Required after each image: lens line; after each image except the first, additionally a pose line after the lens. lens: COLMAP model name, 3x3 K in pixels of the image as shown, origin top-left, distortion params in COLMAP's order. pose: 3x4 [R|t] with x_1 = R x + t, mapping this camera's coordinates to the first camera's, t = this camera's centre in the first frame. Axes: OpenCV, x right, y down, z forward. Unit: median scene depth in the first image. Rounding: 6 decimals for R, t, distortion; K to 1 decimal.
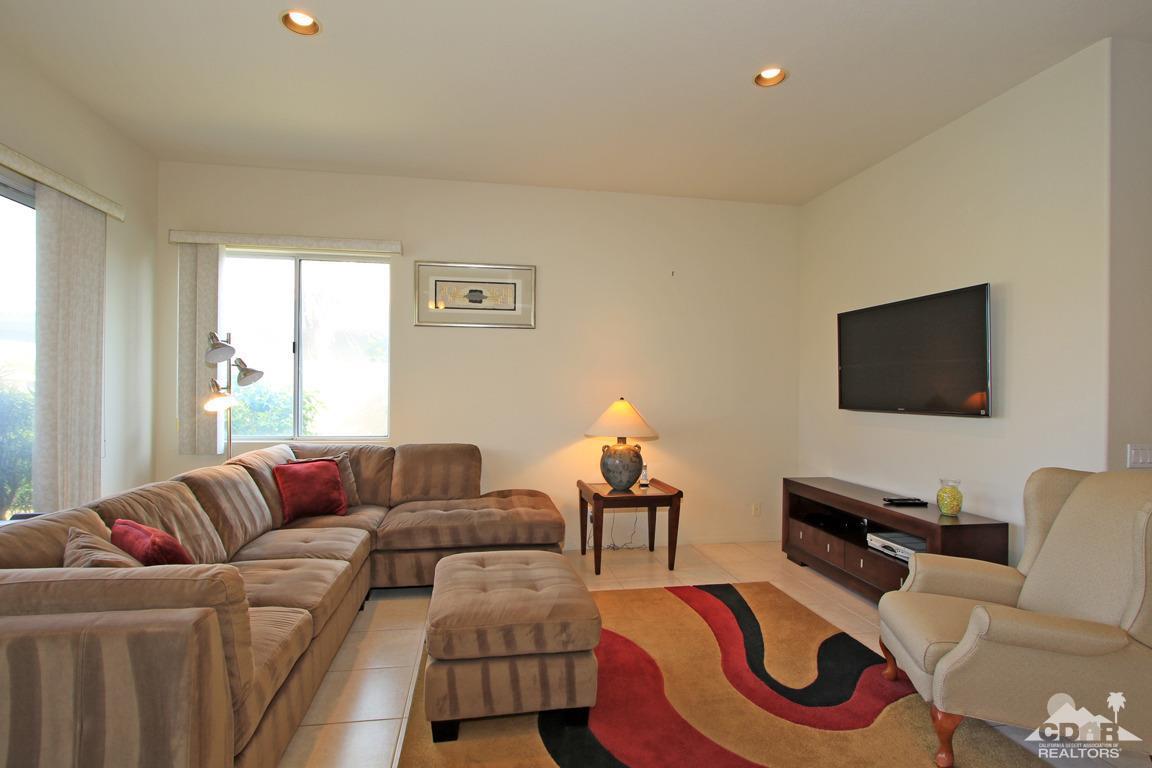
lens RADIAL K [[542.5, 0, 564.8], [0, 542.5, 394.9], [0, 0, 1]] dist [-0.021296, 0.004243]
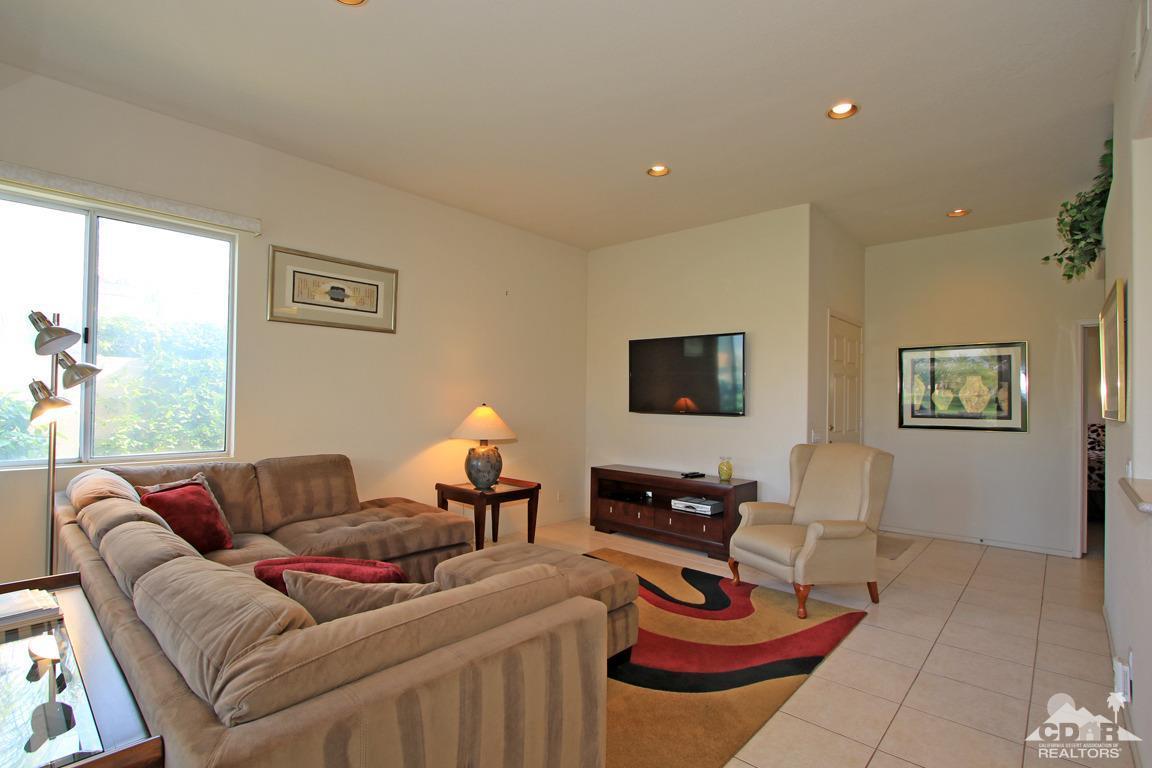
lens RADIAL K [[542.5, 0, 566.0], [0, 542.5, 394.0], [0, 0, 1]] dist [-0.021296, 0.004243]
pose [[0.789195, 0.009417, 0.614071, -0.442310], [-0.004825, 0.999947, -0.009133, -0.005450], [-0.614124, 0.004245, 0.789198, 0.037326]]
